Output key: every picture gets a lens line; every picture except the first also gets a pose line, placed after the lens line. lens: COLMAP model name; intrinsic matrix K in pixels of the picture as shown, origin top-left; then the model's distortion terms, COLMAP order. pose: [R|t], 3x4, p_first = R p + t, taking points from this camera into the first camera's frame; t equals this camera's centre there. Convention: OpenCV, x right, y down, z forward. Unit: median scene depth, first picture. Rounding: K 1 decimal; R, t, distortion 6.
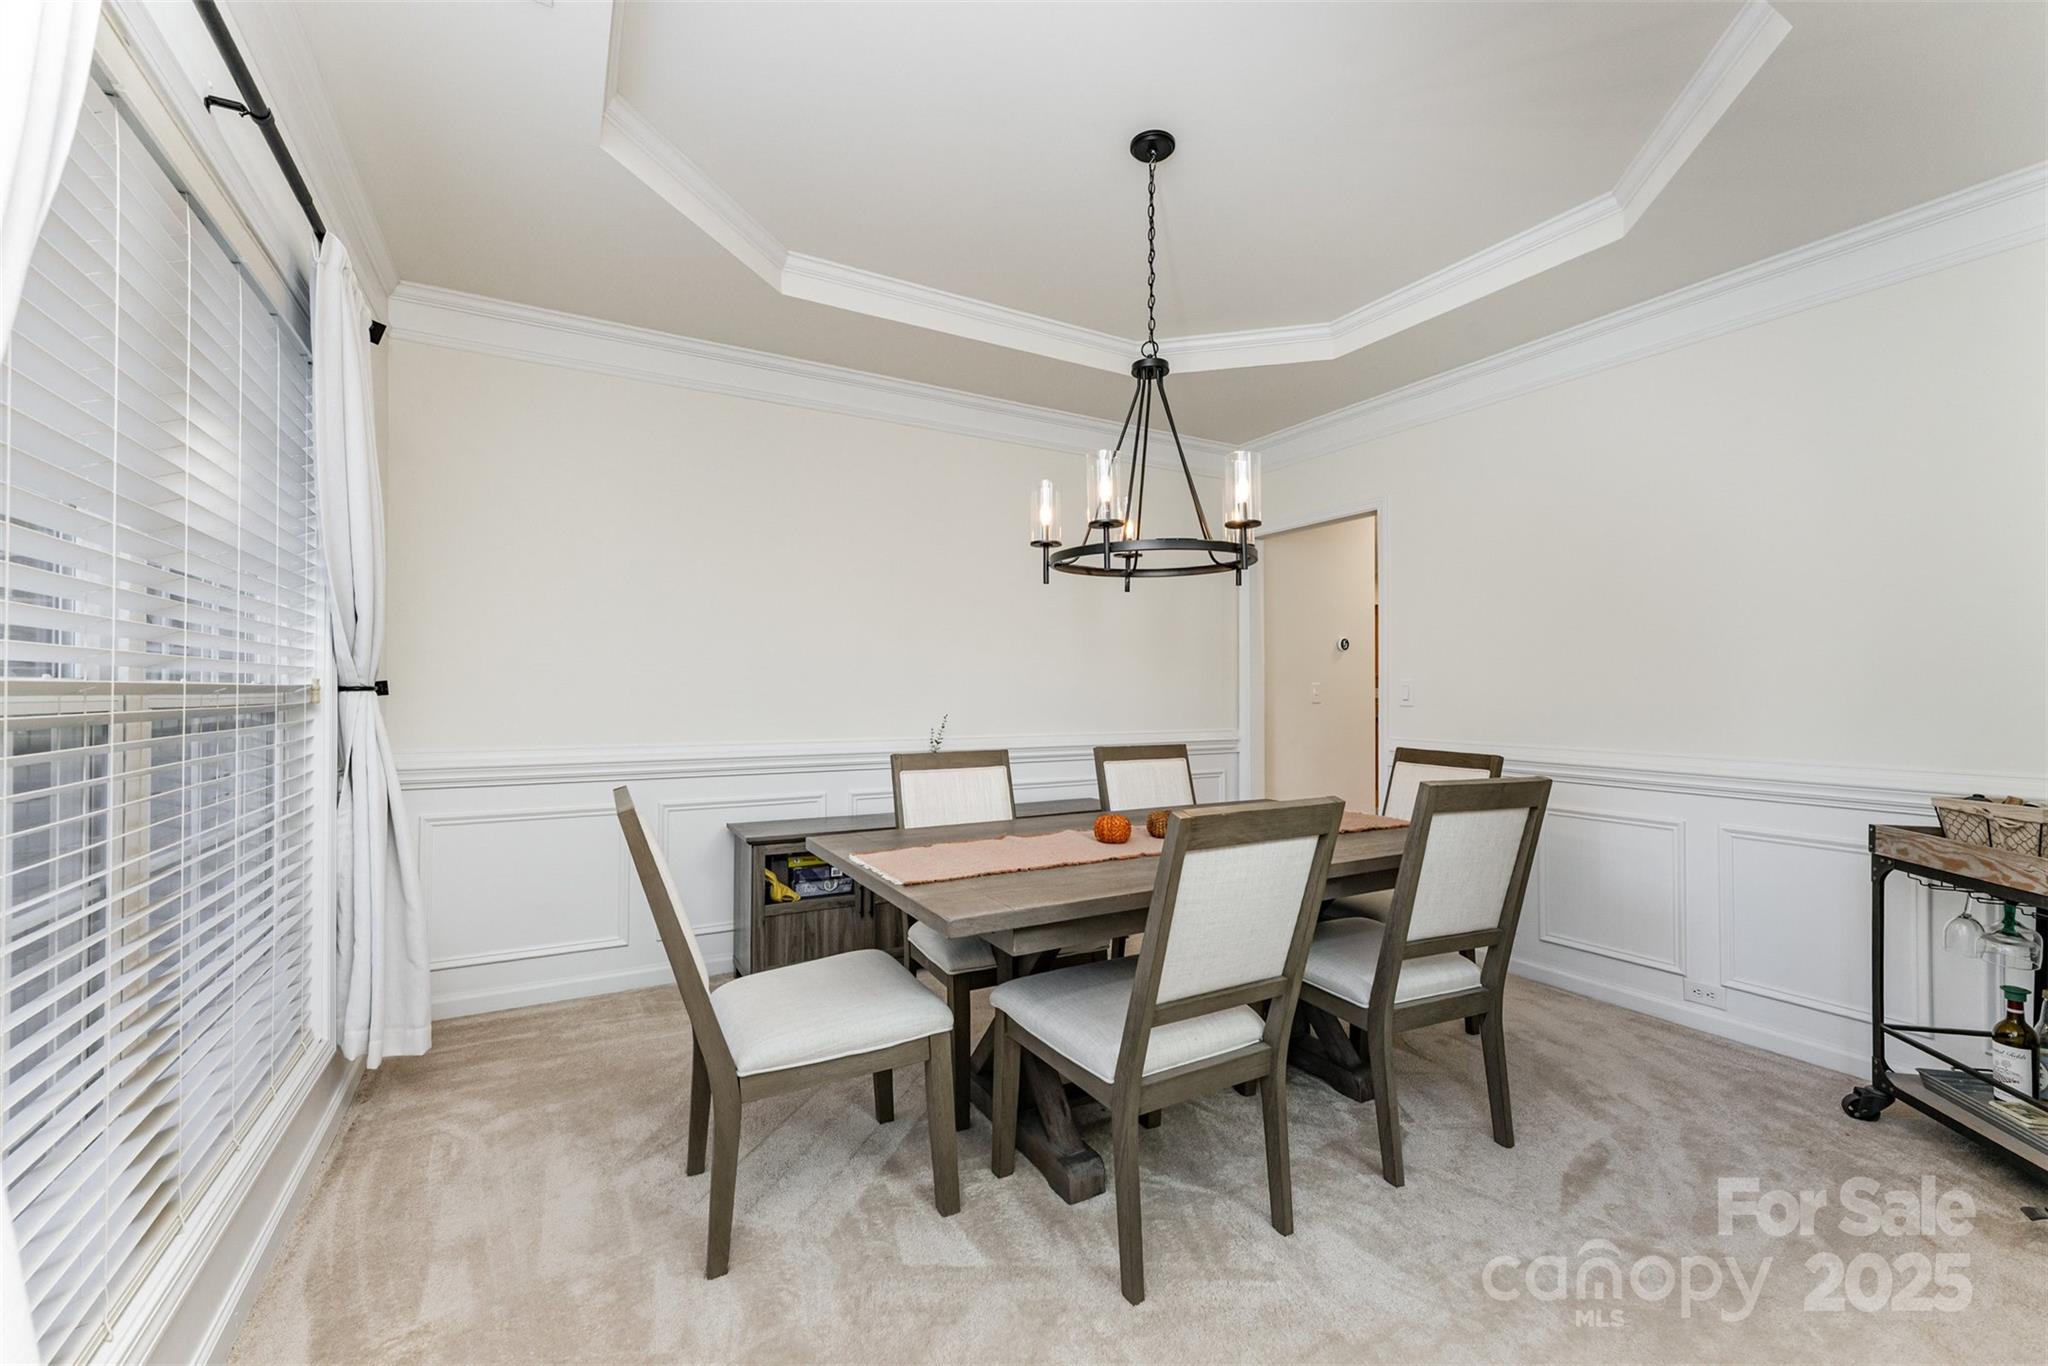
lens RADIAL K [[832.4, 0, 1010.8], [0, 832.4, 683.5], [0, 0, 1]] dist [0.000553, 0.001095]
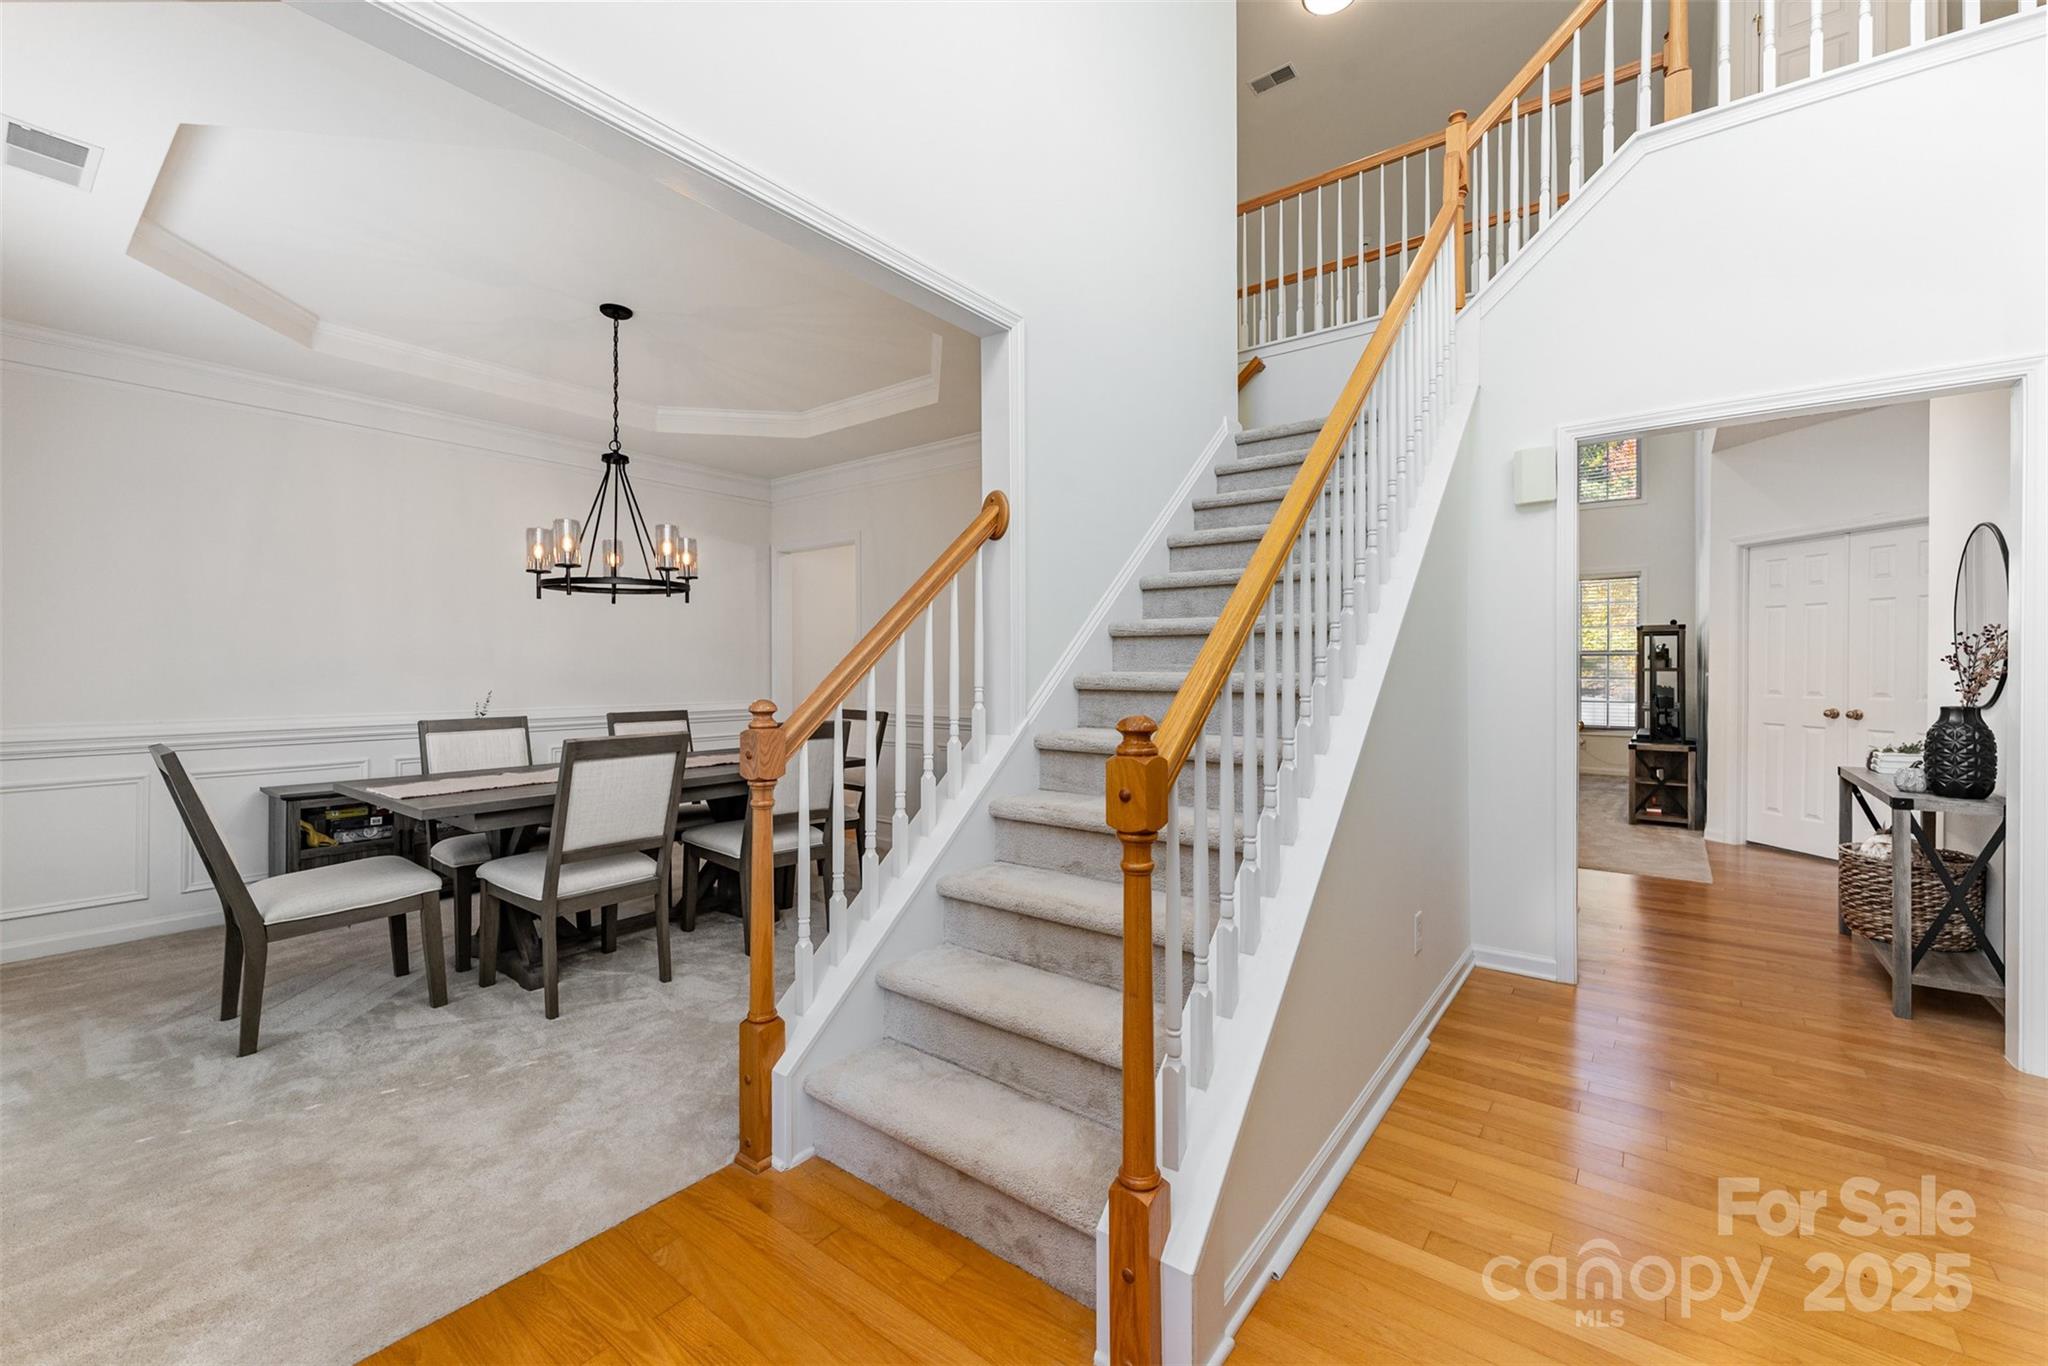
lens RADIAL K [[832.4, 0, 1021.8], [0, 832.4, 672.3], [0, 0, 1]] dist [0.000553, 0.001095]
pose [[0.919401, -0.002554, 0.393314, 0.299511], [-0.001719, 0.999943, 0.010511, -0.010207], [-0.393318, -0.010340, 0.919344, -0.813508]]
